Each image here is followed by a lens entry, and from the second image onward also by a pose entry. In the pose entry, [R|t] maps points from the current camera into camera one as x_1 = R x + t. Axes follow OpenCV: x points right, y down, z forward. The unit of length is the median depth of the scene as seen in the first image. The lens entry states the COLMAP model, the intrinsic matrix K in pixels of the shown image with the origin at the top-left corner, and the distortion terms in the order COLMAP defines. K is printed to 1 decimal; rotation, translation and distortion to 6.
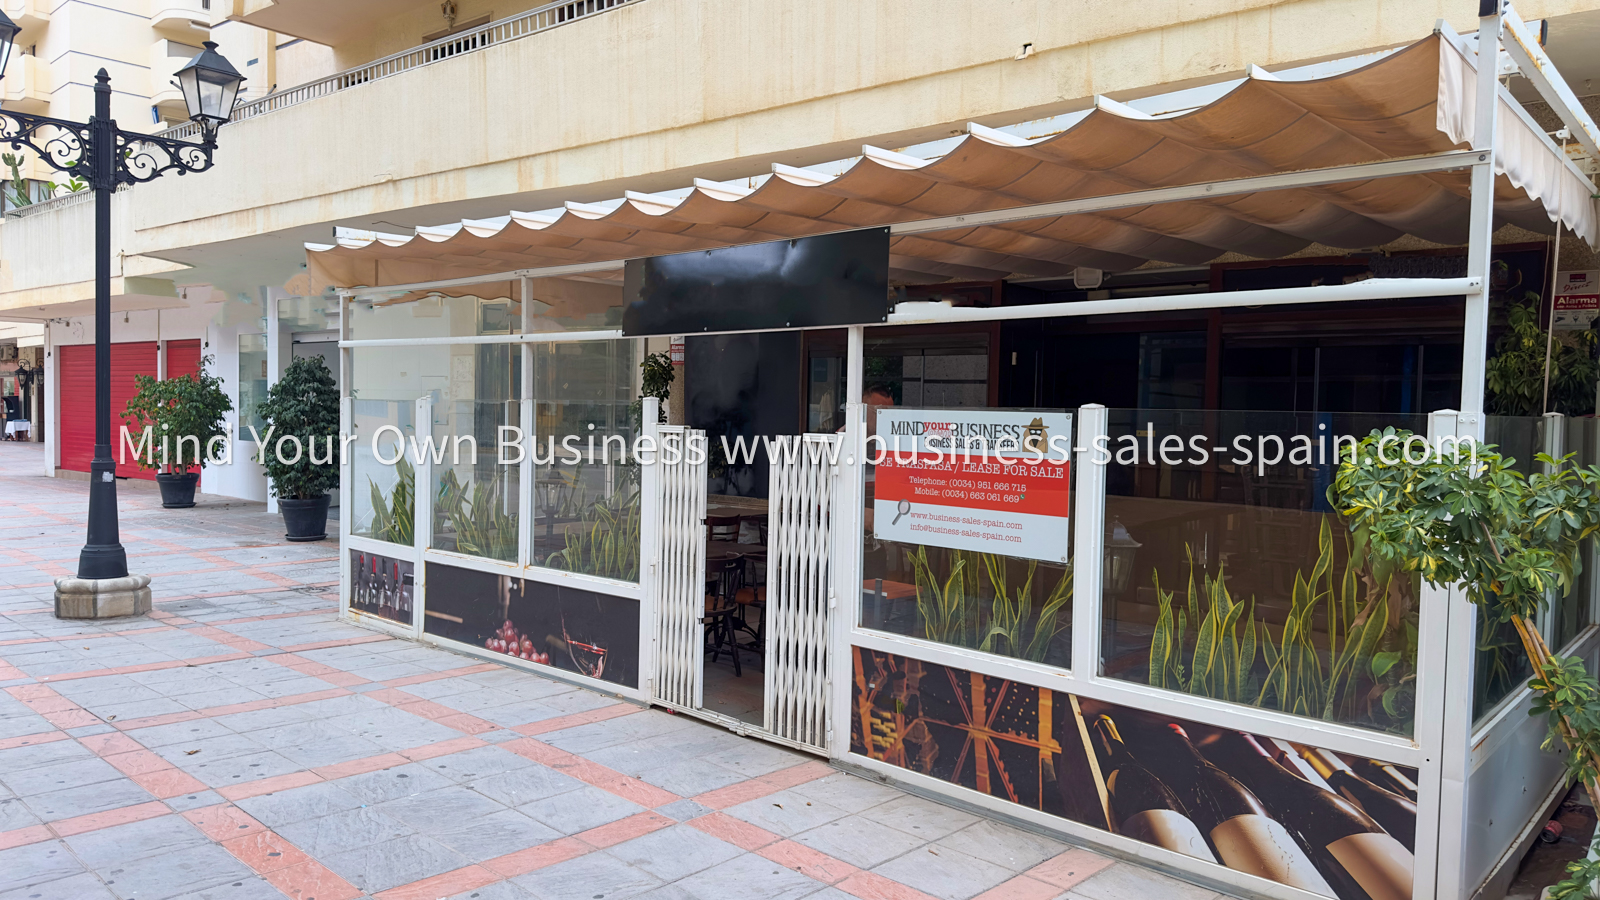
lens RADIAL K [[1110.9, 0, 800.0], [0, 1110.9, 450.0], [0, 0, 1]] dist [0.102166, -0.130579]
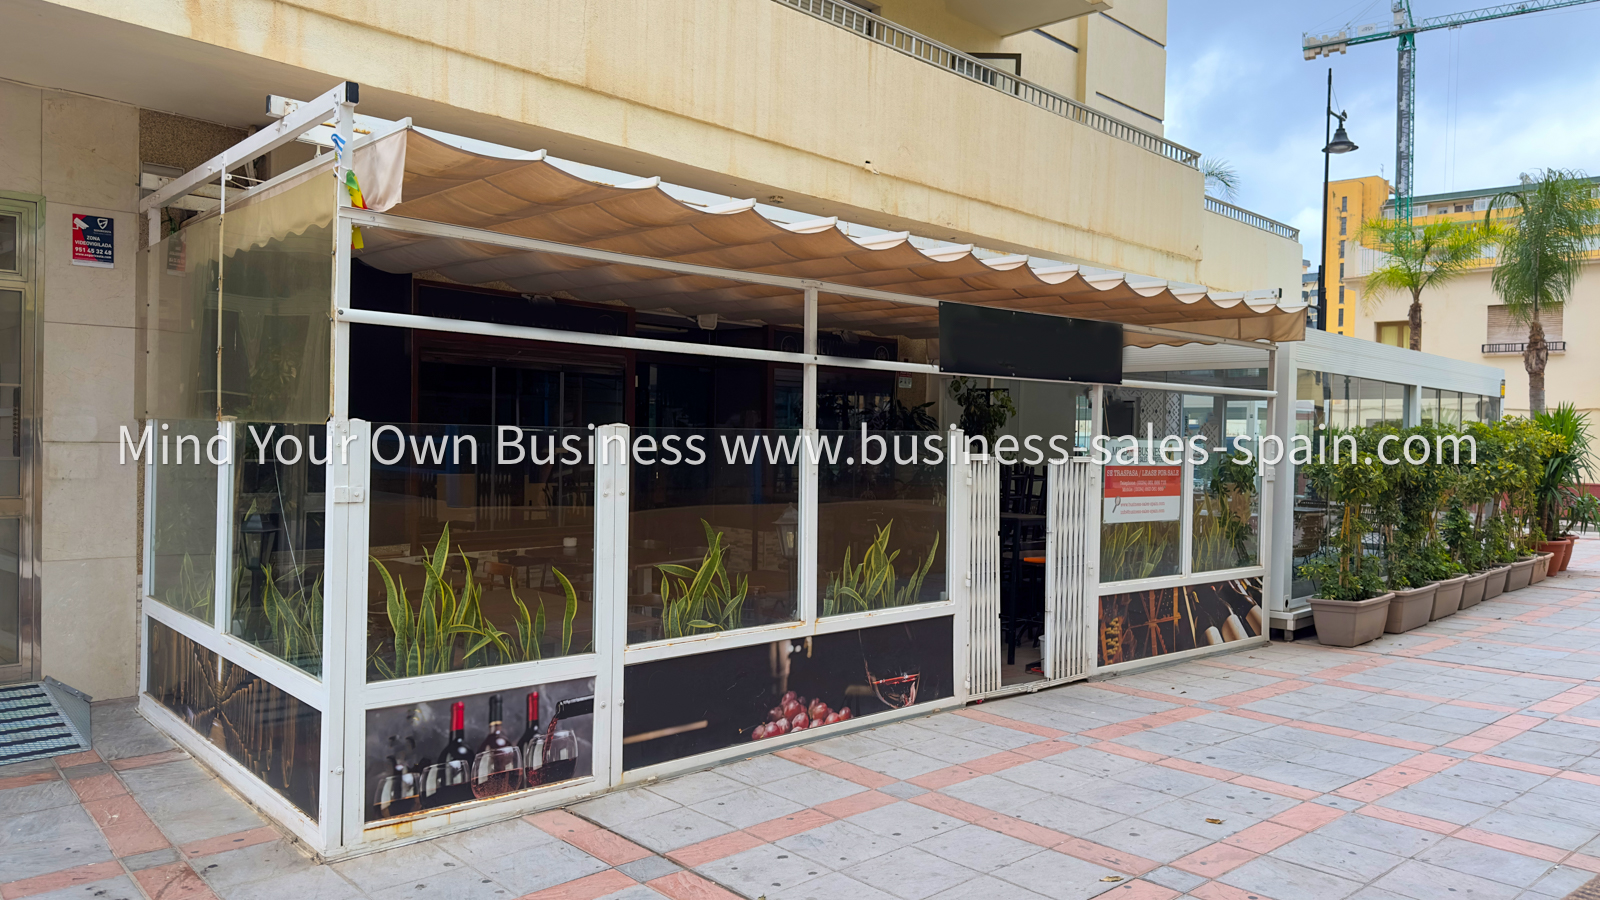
lens RADIAL K [[1115.1, 0, 800.0], [0, 1115.1, 450.0], [0, 0, 1]] dist [0.137695, -0.209094]
pose [[0.097960, -0.029490, 0.994753, -1.248900], [0.019202, 0.999431, 0.027737, -0.060097], [-0.995005, 0.016384, 0.098470, 1.037970]]
